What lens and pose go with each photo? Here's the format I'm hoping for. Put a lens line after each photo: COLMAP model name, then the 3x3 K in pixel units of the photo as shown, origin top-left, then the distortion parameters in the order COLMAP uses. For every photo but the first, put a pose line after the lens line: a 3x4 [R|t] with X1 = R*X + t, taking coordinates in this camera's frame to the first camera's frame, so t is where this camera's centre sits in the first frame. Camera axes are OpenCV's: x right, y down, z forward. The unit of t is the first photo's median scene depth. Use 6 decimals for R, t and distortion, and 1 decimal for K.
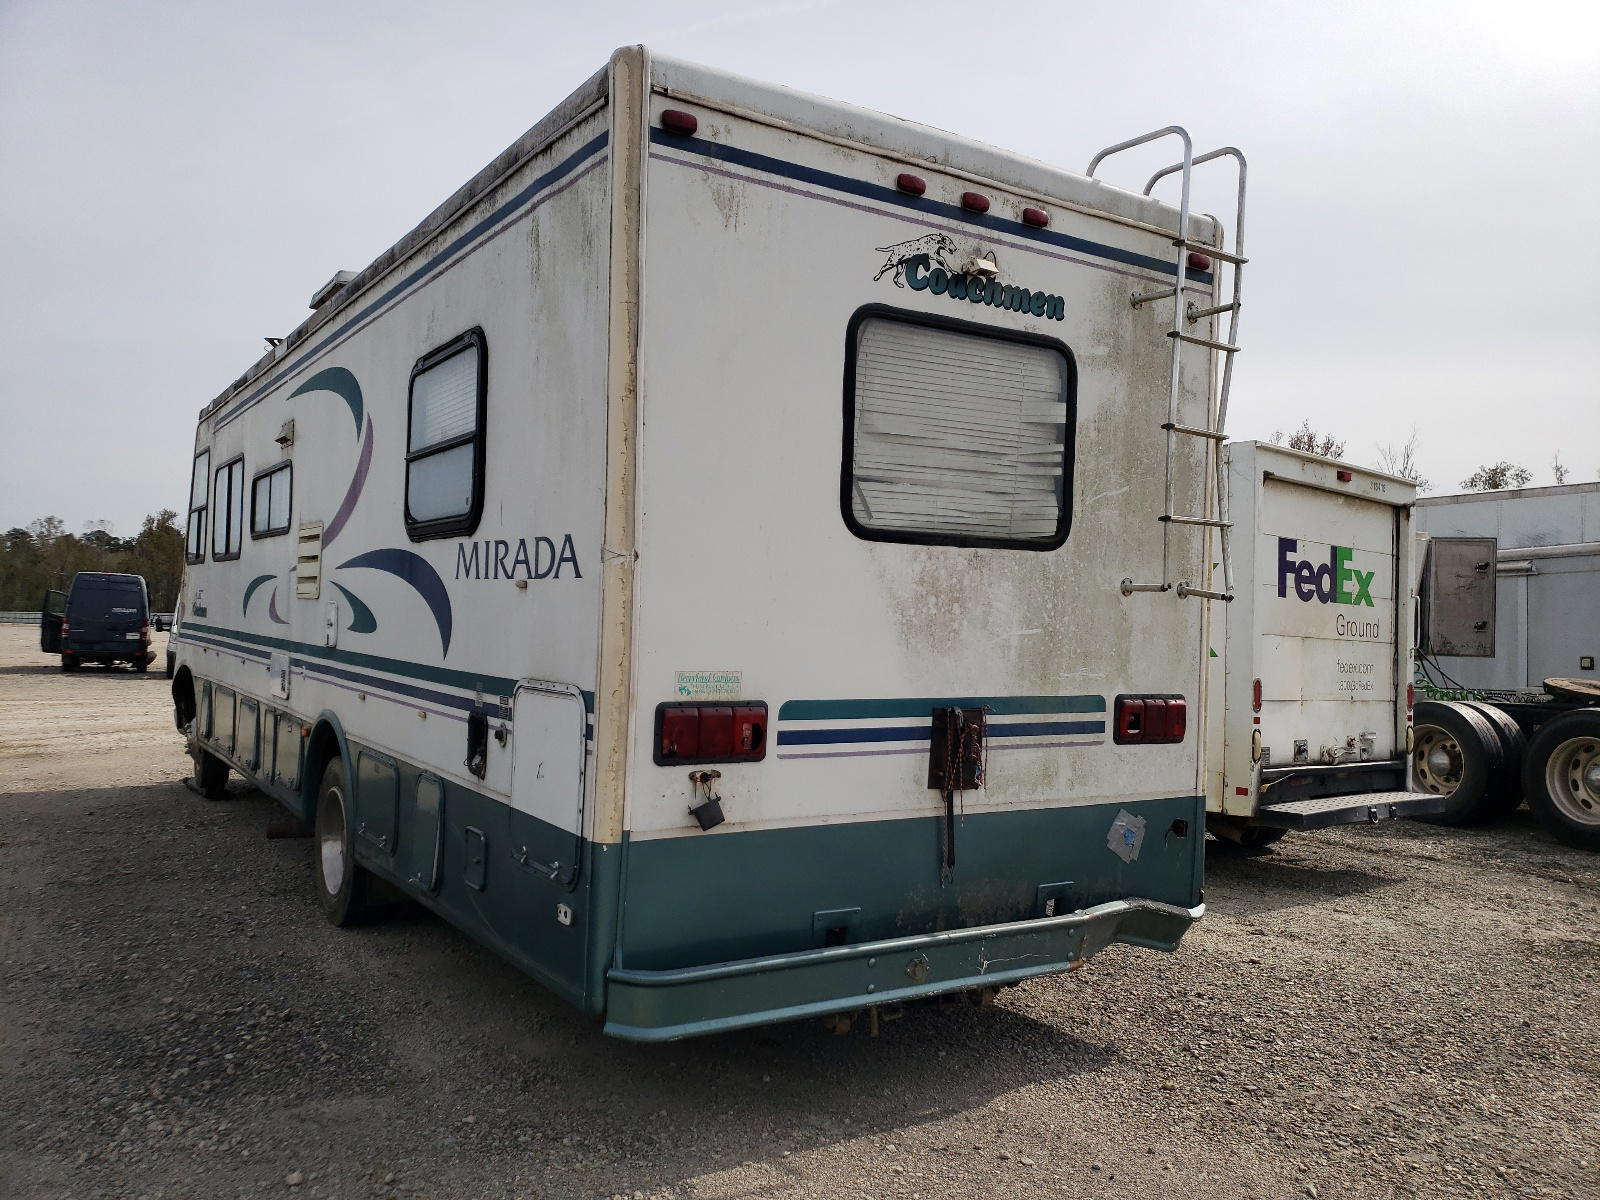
lens RADIAL K [[1195.1, 0, 800.1], [0, 1195.1, 622.9], [0, 0, 1]] dist [0.234295, -0.491269]
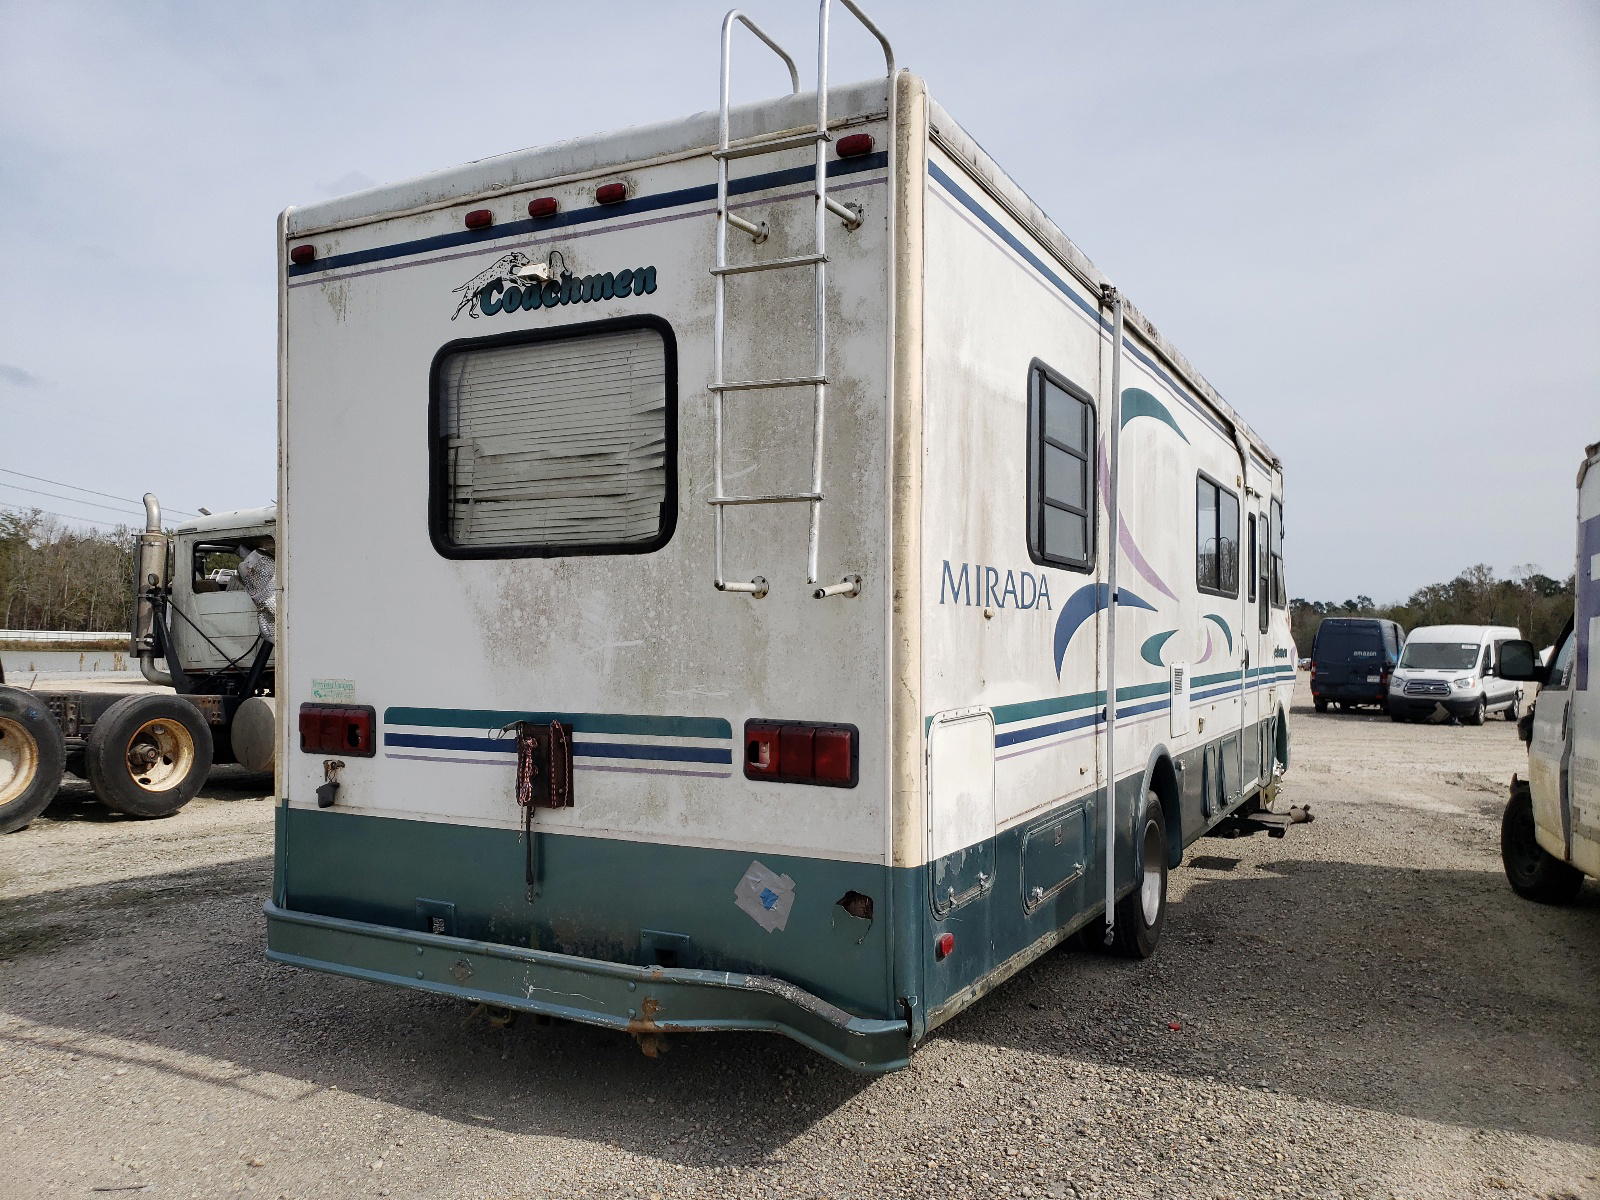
lens RADIAL K [[1215.1, 0, 826.7], [0, 1215.1, 635.7], [0, 0, 1]] dist [0.192598, -0.292072]
pose [[0.488986, -0.027161, -0.871869, 1.101126], [0.003155, 0.999564, -0.029369, 0.029865], [0.872286, 0.011611, 0.488858, 0.703155]]
